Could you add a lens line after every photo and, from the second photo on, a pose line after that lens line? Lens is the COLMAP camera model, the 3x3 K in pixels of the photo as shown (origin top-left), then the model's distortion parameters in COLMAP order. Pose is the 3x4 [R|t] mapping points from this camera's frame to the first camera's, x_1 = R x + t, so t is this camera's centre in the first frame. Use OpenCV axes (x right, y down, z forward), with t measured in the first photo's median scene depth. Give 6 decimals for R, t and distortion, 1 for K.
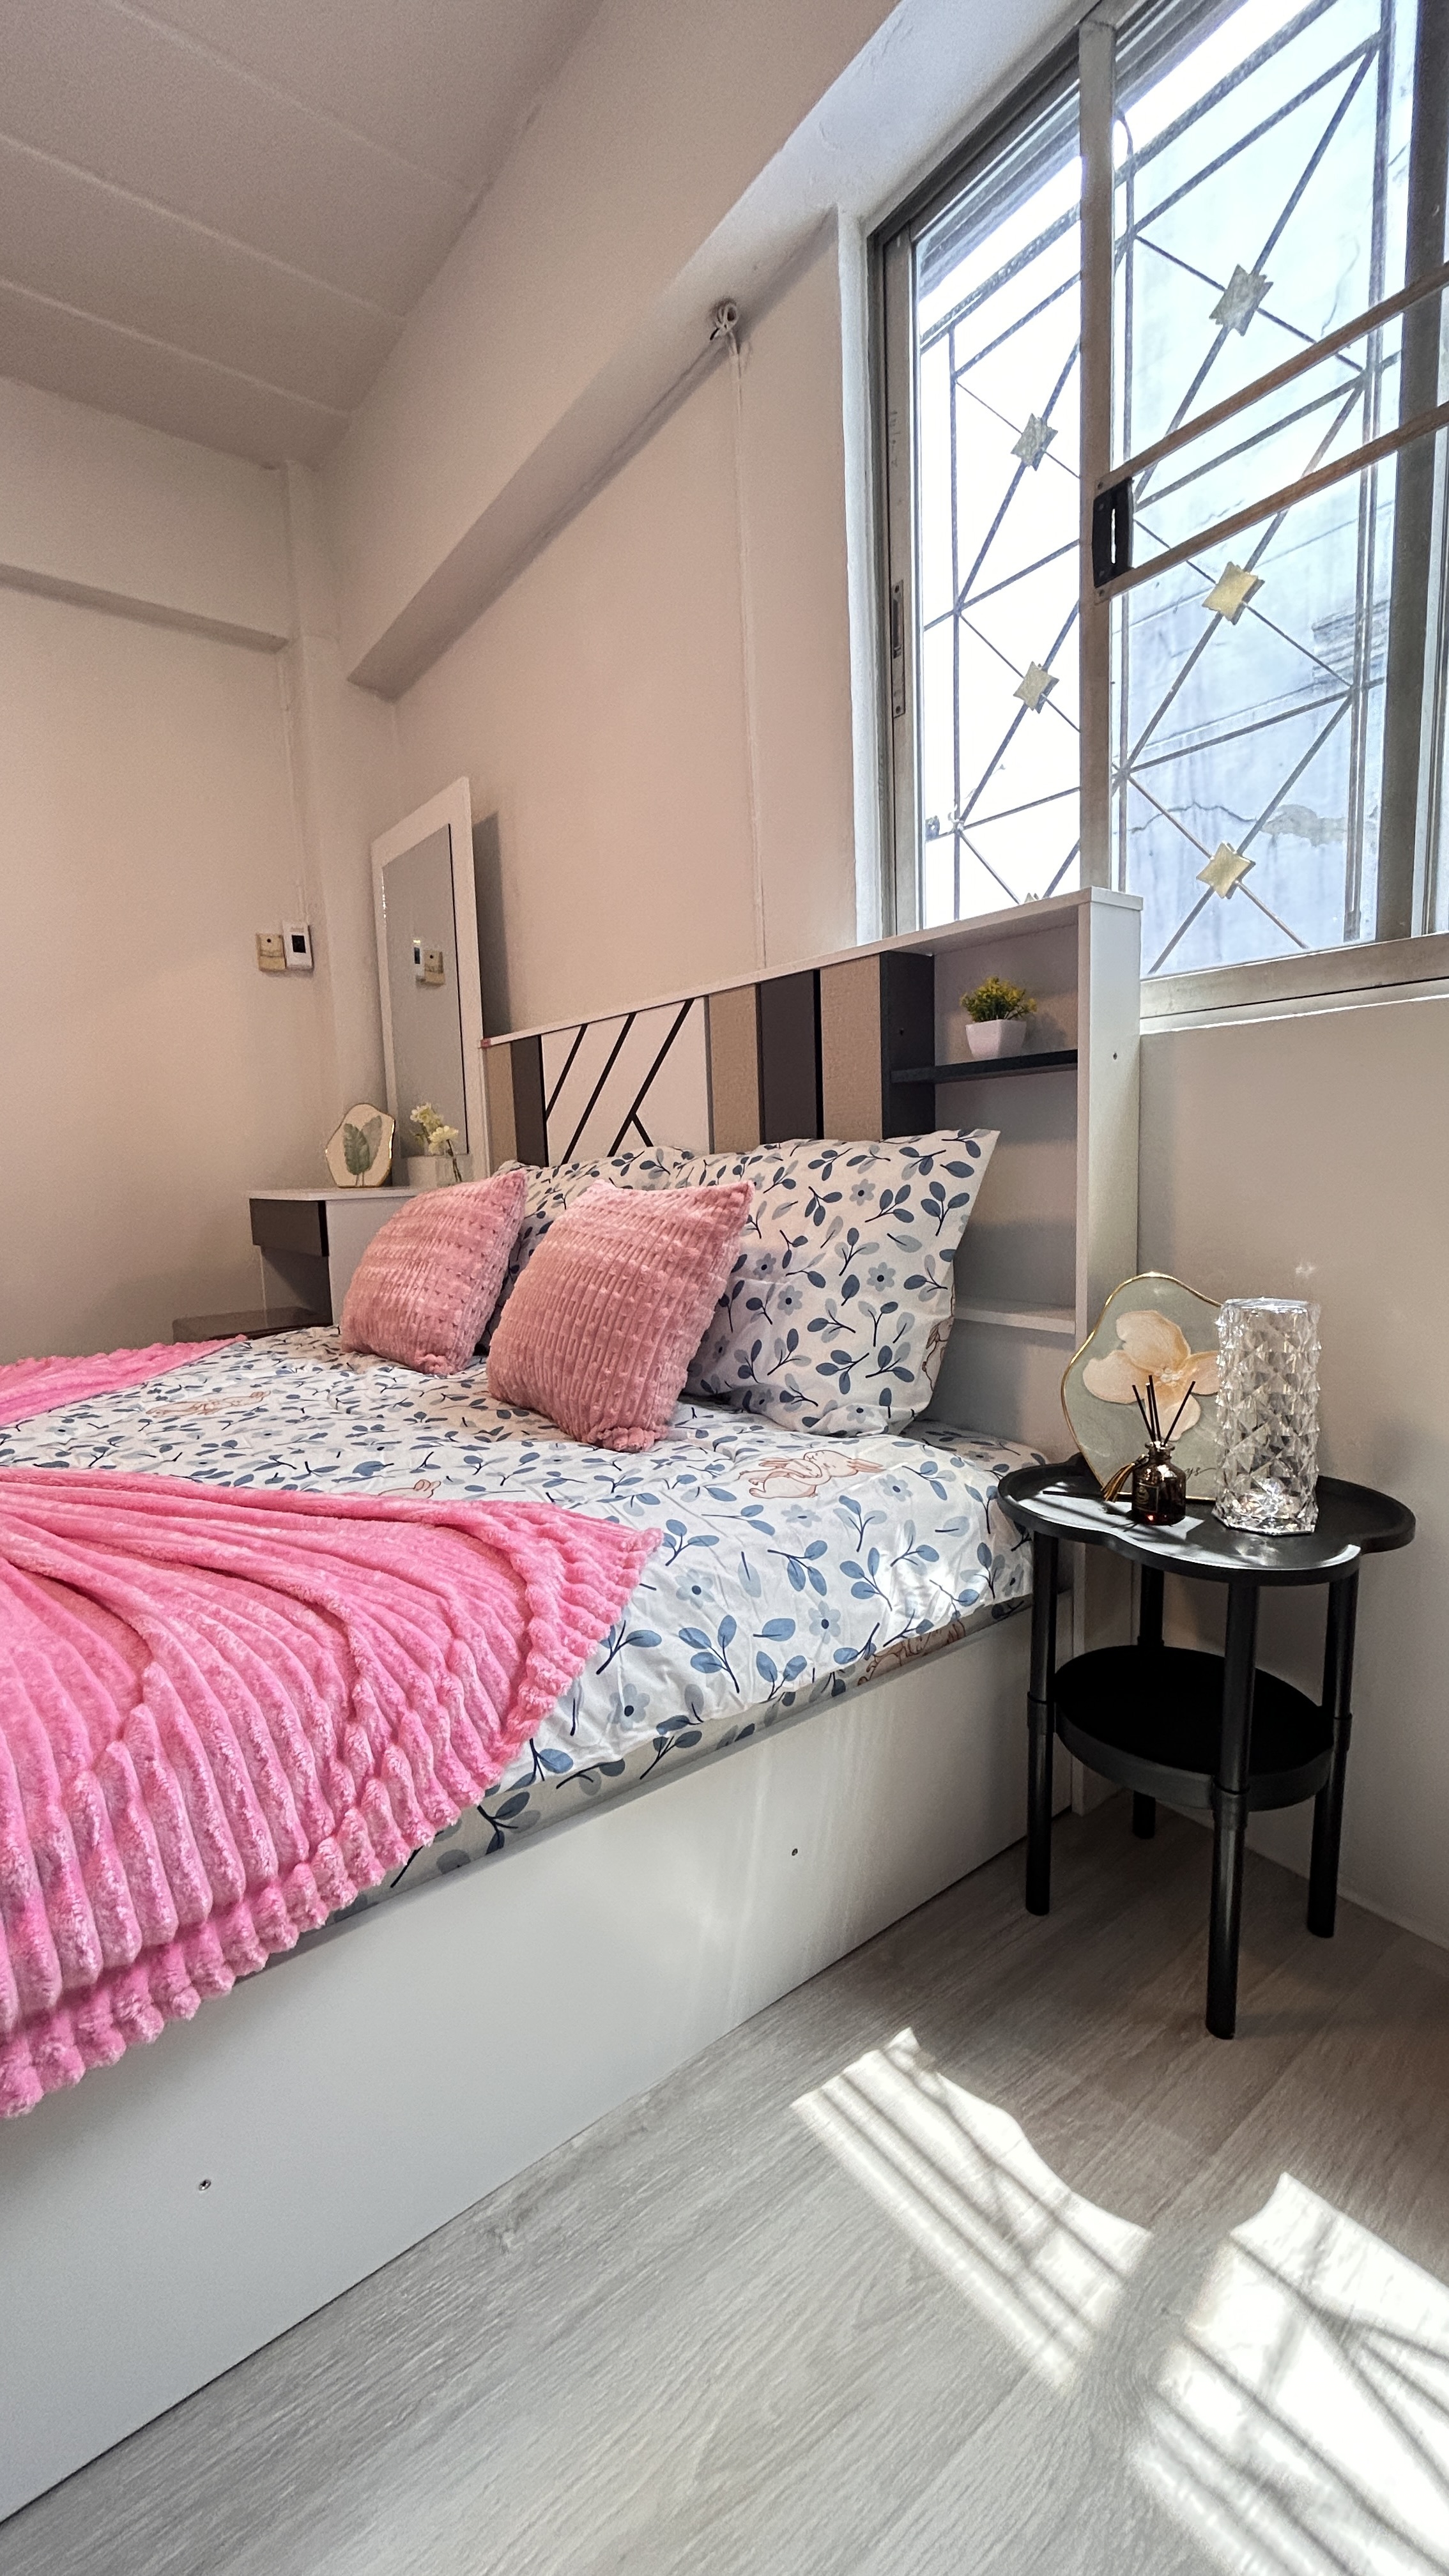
lens RADIAL K [[1038.9, 0, 719.0], [0, 1038.9, 1290.3], [0, 0, 1]] dist [0.003260, 0.000276]
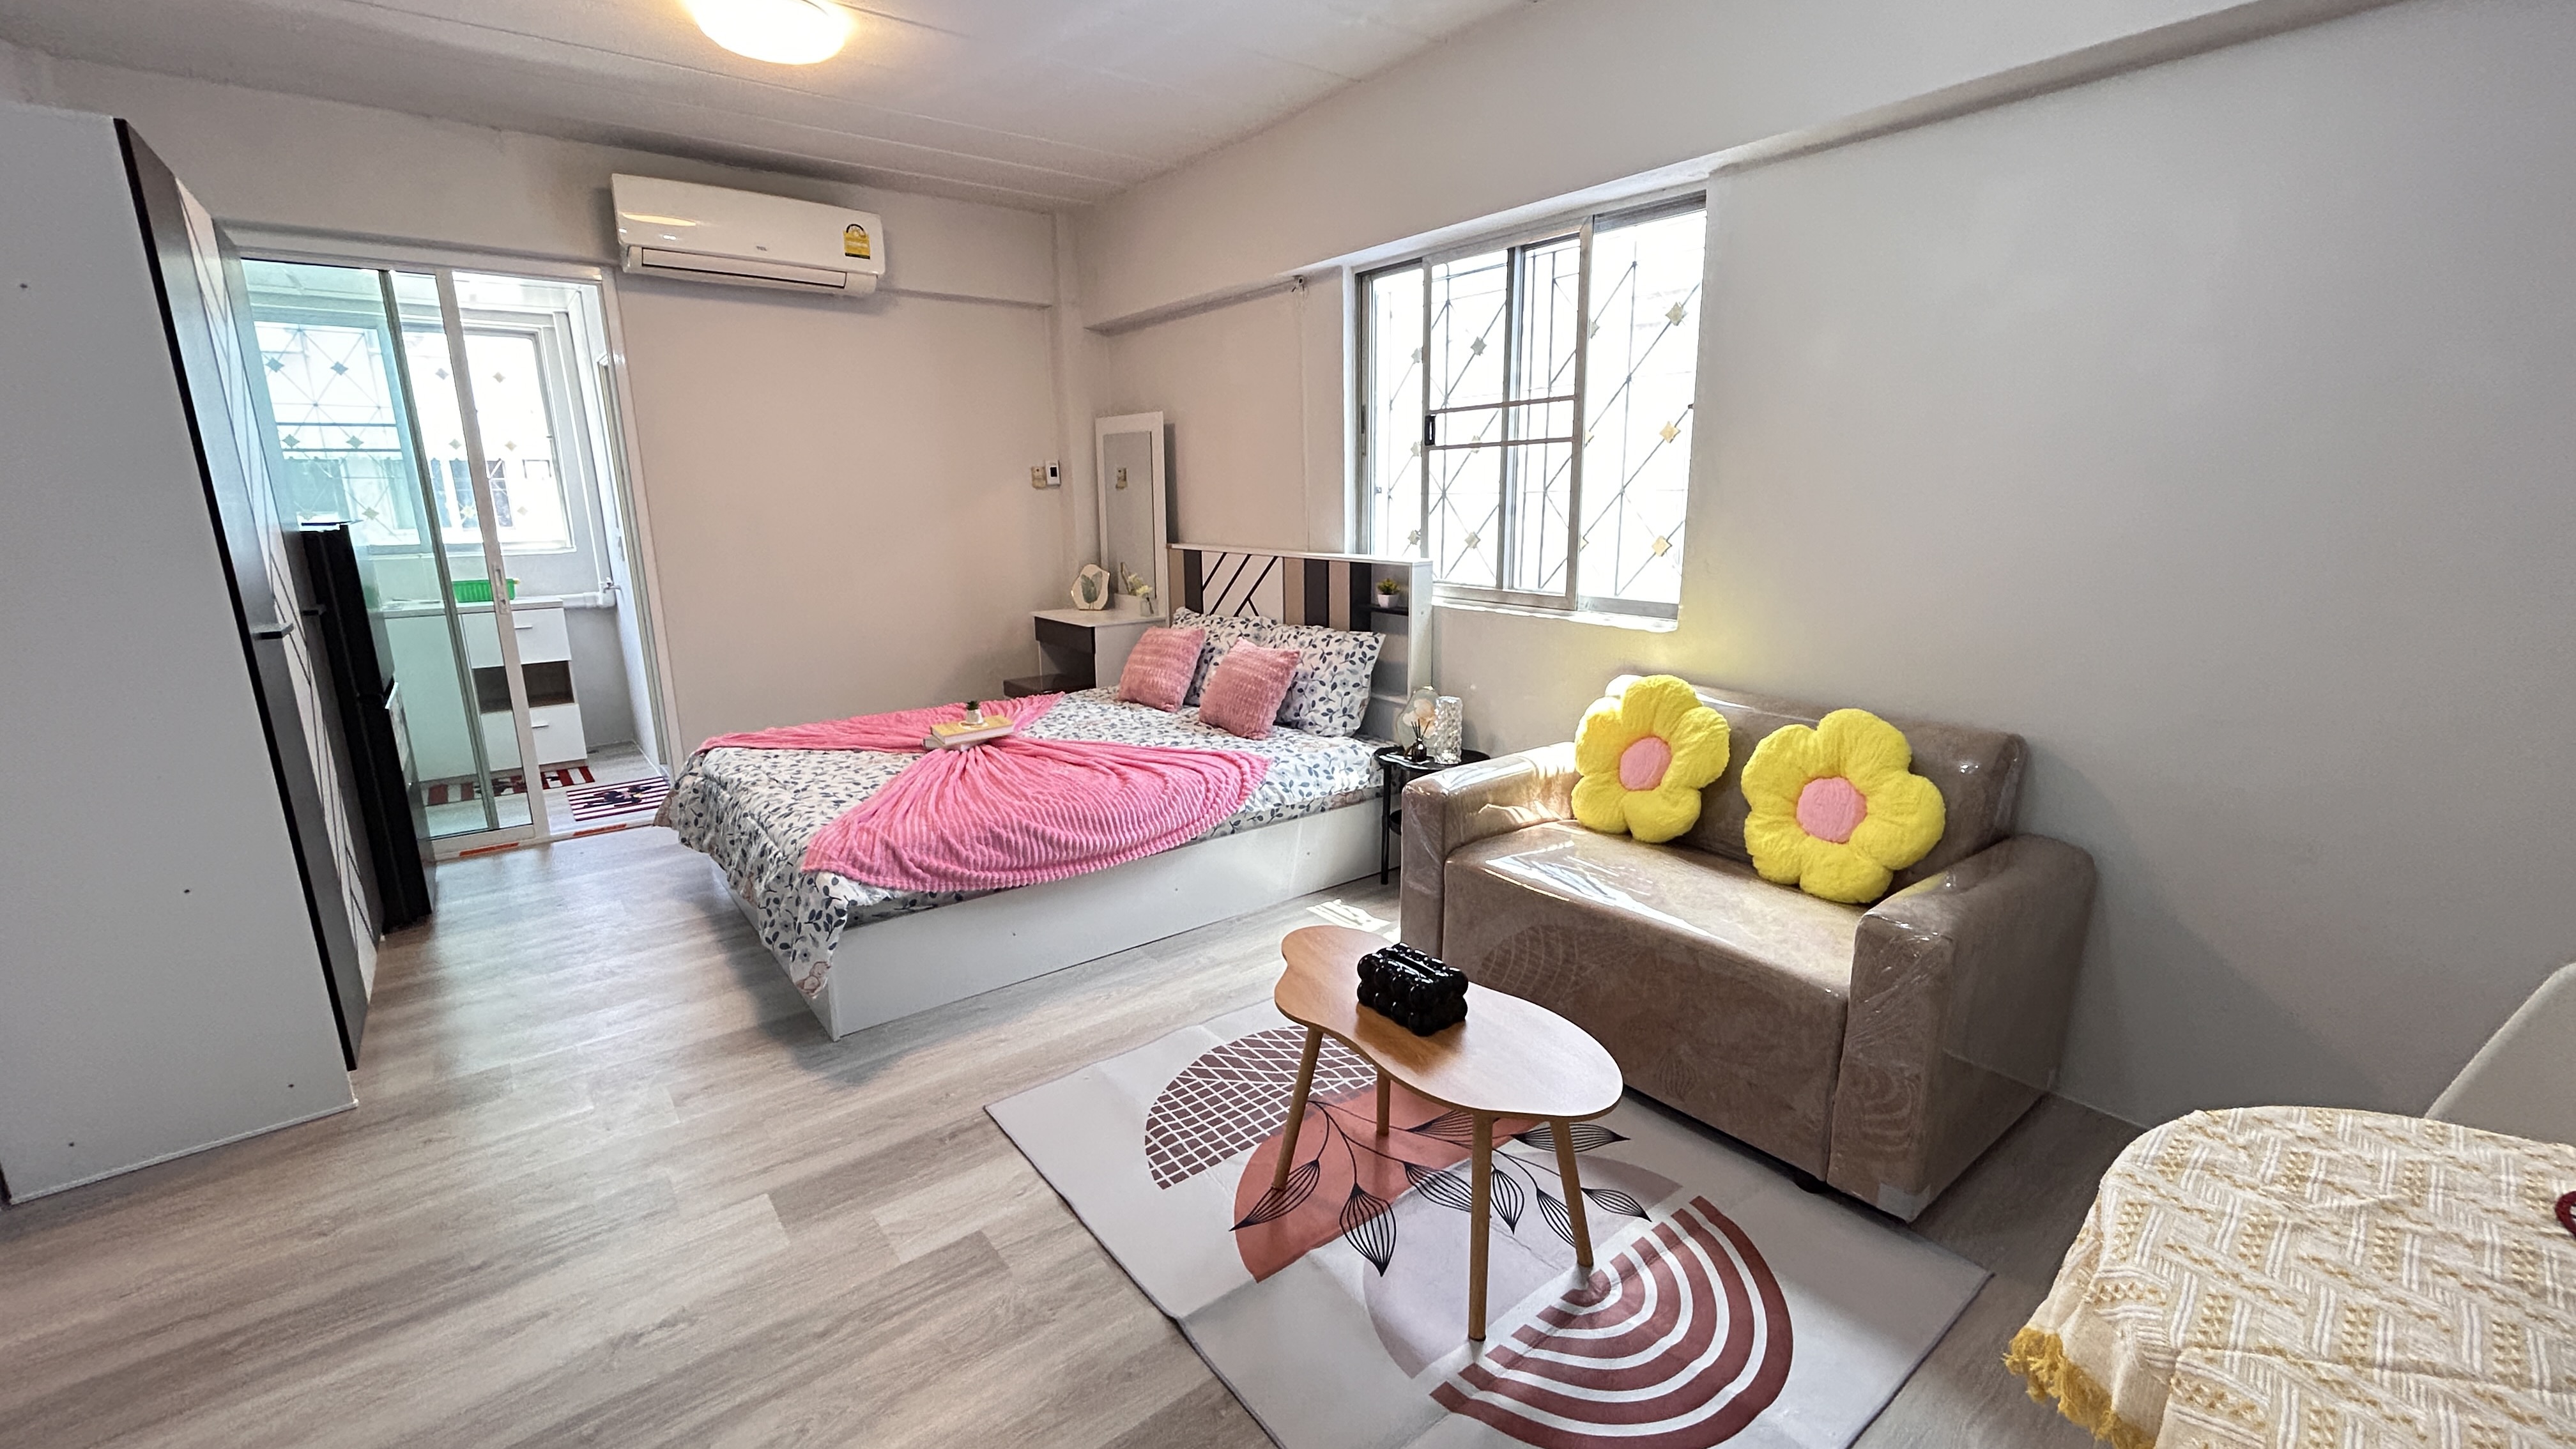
lens RADIAL K [[1038.9, 0, 1279.4], [0, 1038.9, 726.4], [0, 0, 1]] dist [0.003260, 0.000276]
pose [[0.999659, 0.020959, 0.015581, -0.068341], [-0.022352, 0.995187, 0.095409, -0.164587], [-0.013506, -0.095725, 0.995316, -1.890755]]
